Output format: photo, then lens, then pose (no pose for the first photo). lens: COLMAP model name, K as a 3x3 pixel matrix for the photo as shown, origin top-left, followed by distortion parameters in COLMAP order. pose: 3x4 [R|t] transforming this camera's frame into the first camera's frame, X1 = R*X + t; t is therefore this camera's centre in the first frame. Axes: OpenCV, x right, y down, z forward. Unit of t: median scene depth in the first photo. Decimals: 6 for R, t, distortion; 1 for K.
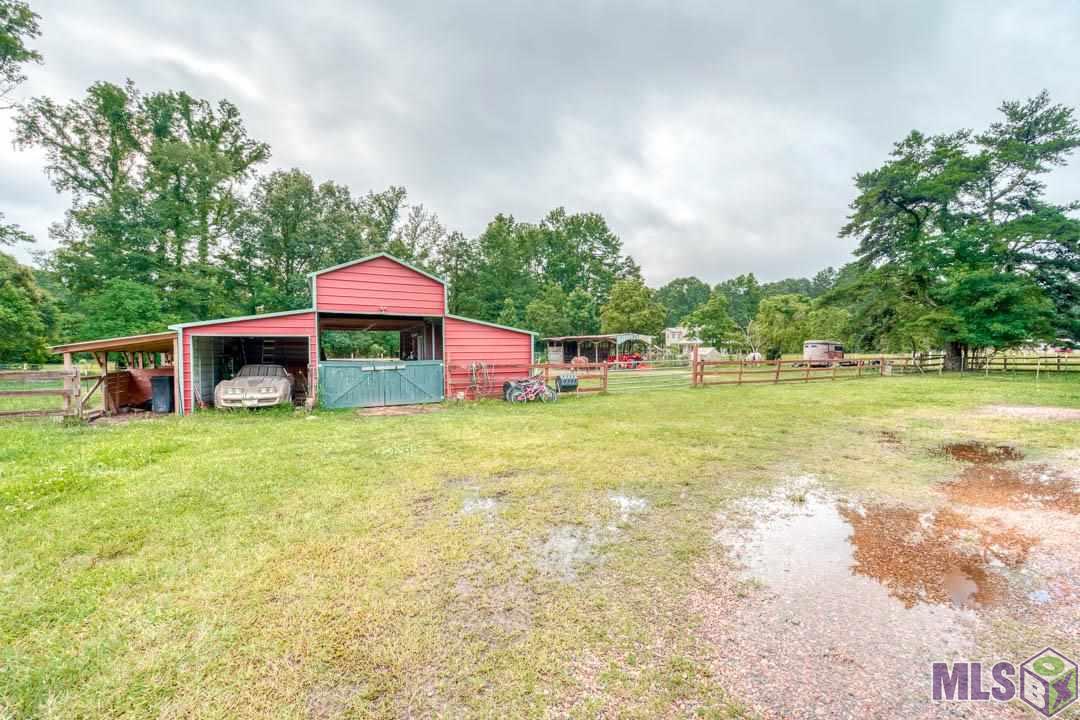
lens RADIAL K [[431.7, 0, 540.0], [0, 431.7, 360.0], [0, 0, 1]] dist [-0.016281, -0.003923]
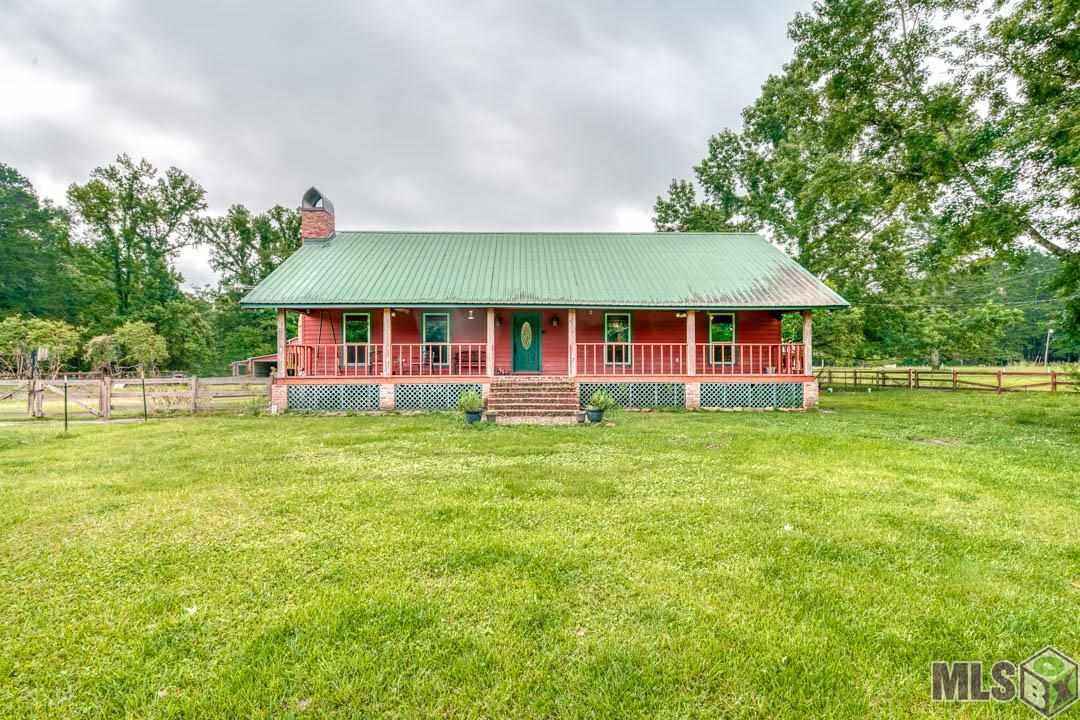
lens RADIAL K [[558.9, 0, 540.0], [0, 558.9, 360.0], [0, 0, 1]] dist [-0.001367, -0.000366]
pose [[0.950656, -0.000867, -0.310247, 0.822554], [-0.005978, 0.999759, -0.021109, 0.002386], [0.310191, 0.021922, 0.950422, -0.753281]]
